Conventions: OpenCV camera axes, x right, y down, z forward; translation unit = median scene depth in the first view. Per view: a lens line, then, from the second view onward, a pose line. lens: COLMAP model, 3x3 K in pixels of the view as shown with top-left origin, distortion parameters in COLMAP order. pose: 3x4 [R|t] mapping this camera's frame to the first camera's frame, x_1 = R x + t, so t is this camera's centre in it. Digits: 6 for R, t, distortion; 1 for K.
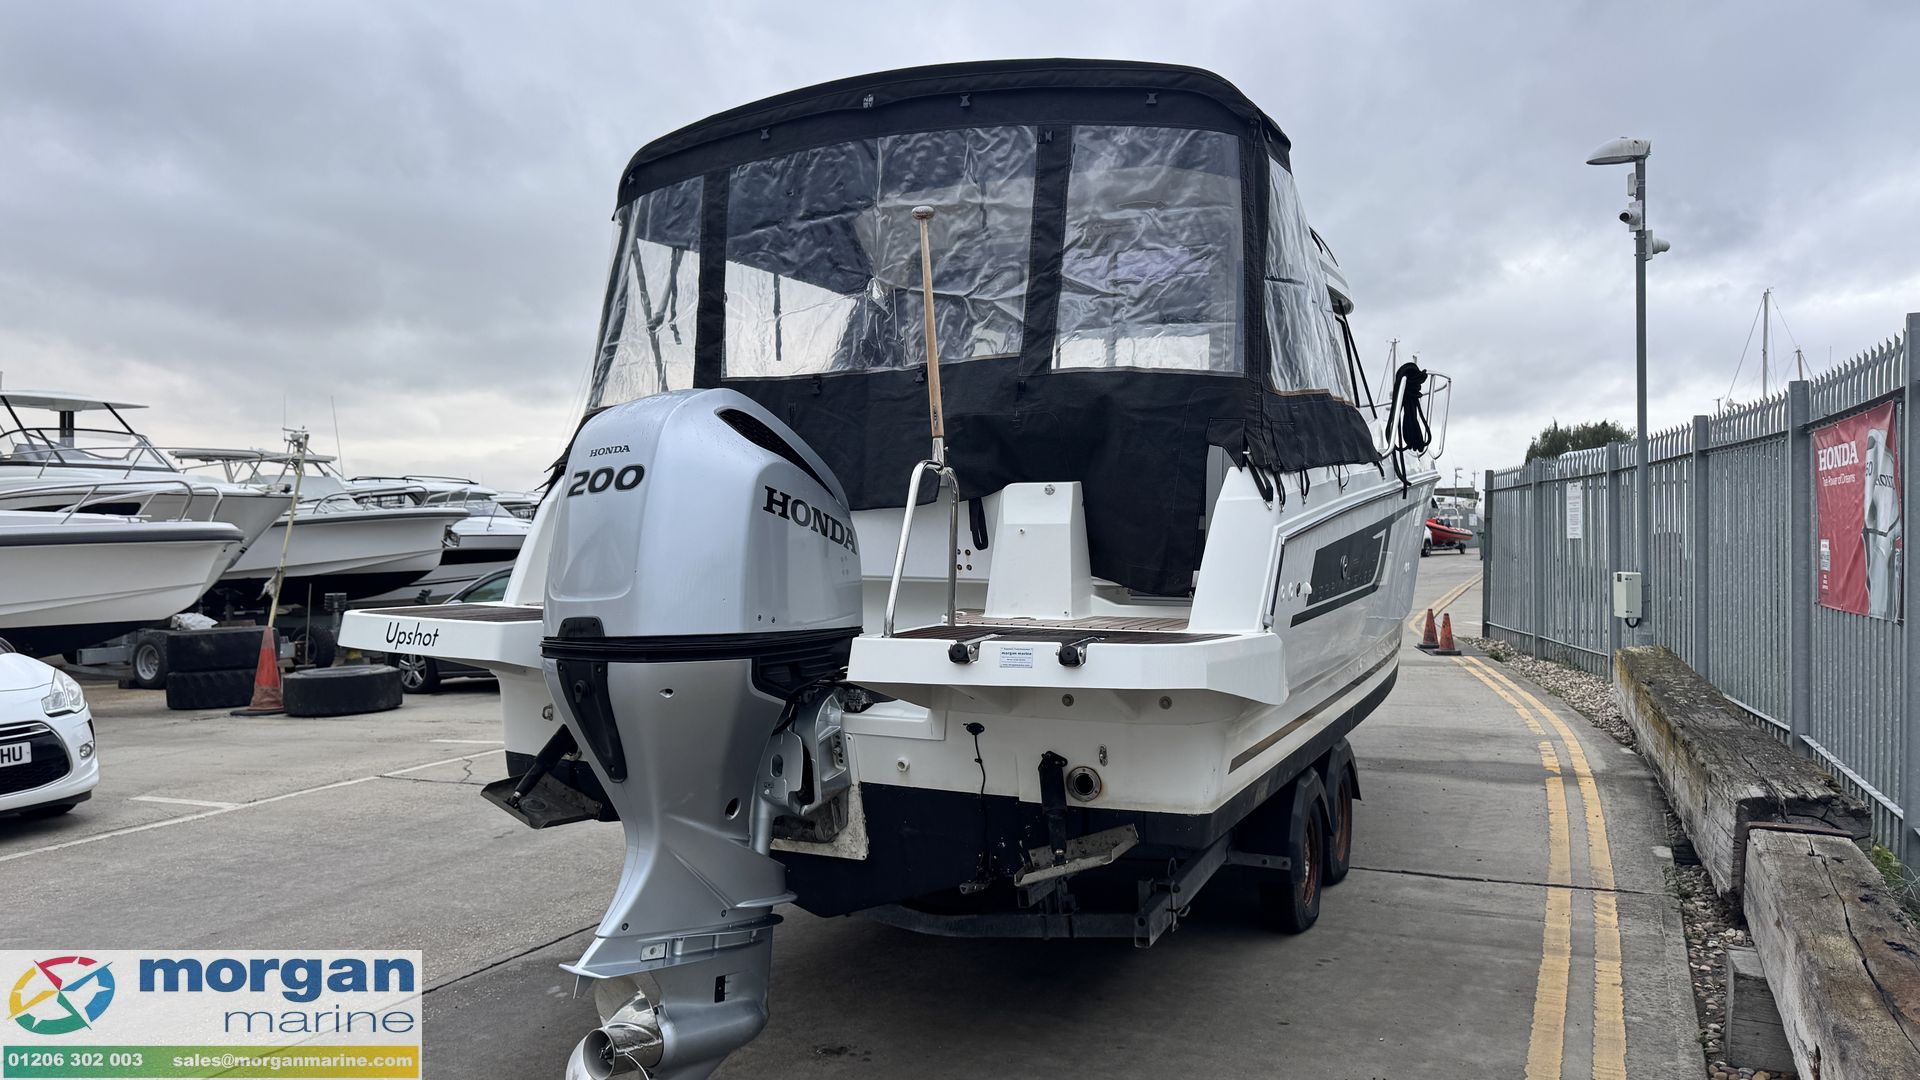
lens RADIAL K [[1381.8, 0, 960.0], [0, 1381.8, 540.0], [0, 0, 1]] dist [0.035391, -0.003861]
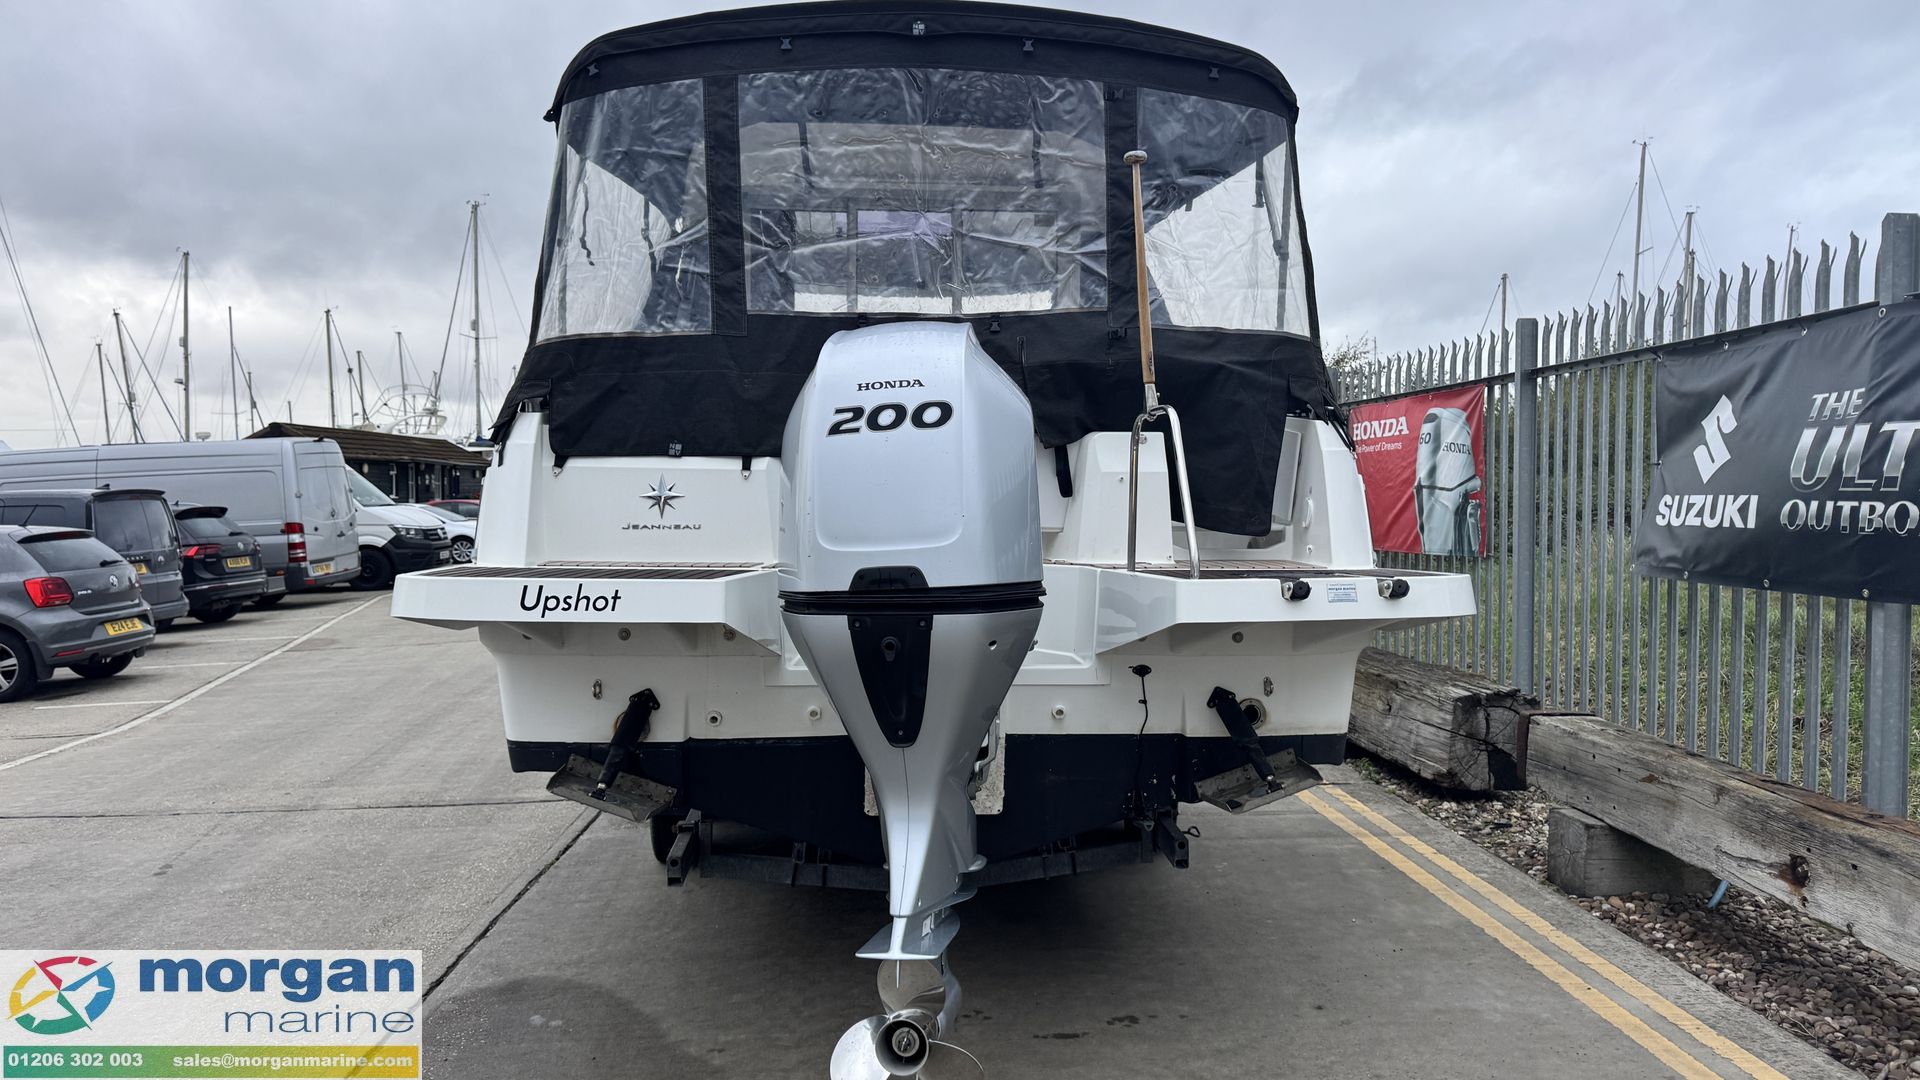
lens RADIAL K [[1367.5, 0, 960.0], [0, 1367.5, 540.0], [0, 0, 1]] dist [0.105484, -0.000986]
pose [[0.872022, -0.013232, 0.489287, -0.533820], [0.002871, 0.999756, 0.021920, 0.014468], [-0.489458, -0.017710, 0.871847, 0.156691]]
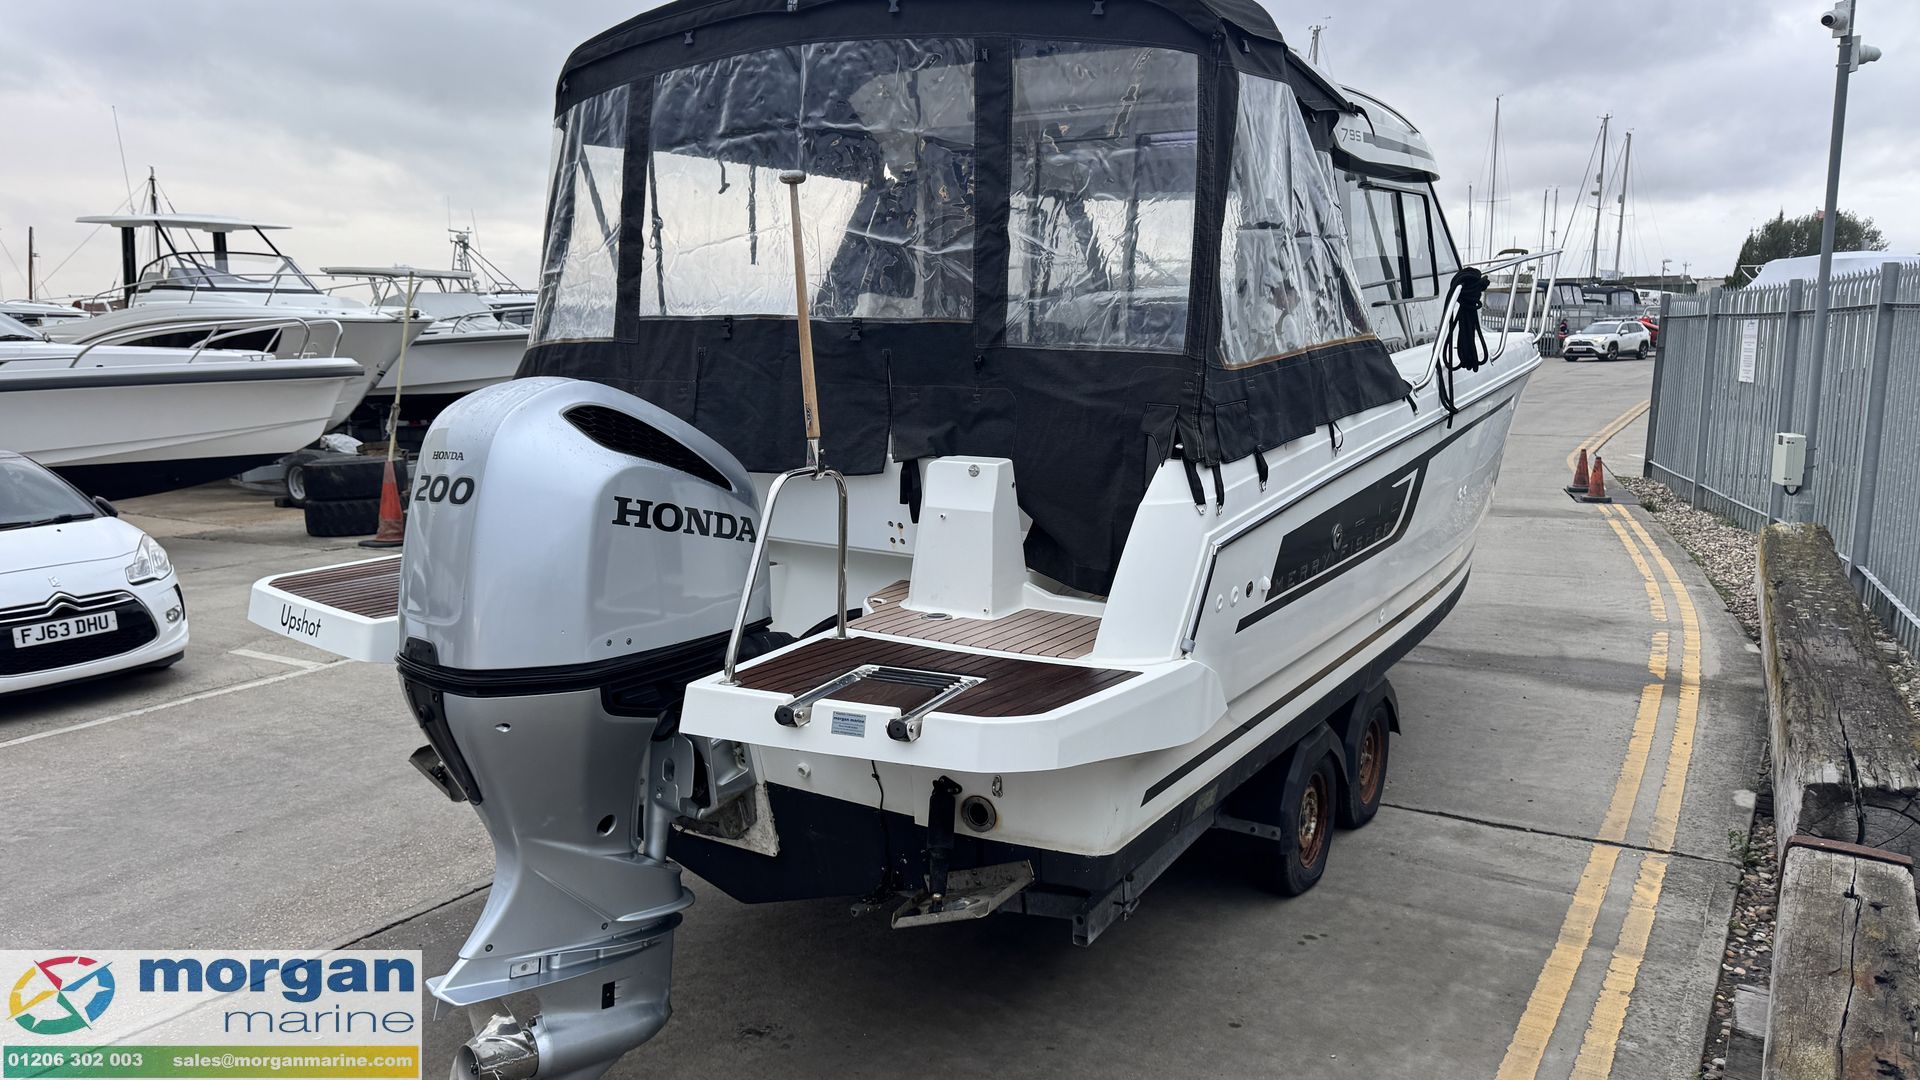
lens RADIAL K [[1373.6, 0, 954.4], [0, 1373.6, 556.5], [0, 0, 1]] dist [0.058535, -0.048819]
pose [[0.991921, 0.023446, -0.124673, 0.157773], [-0.002572, 0.986286, 0.165024, -0.122569], [0.126832, -0.163370, 0.978378, 0.113614]]
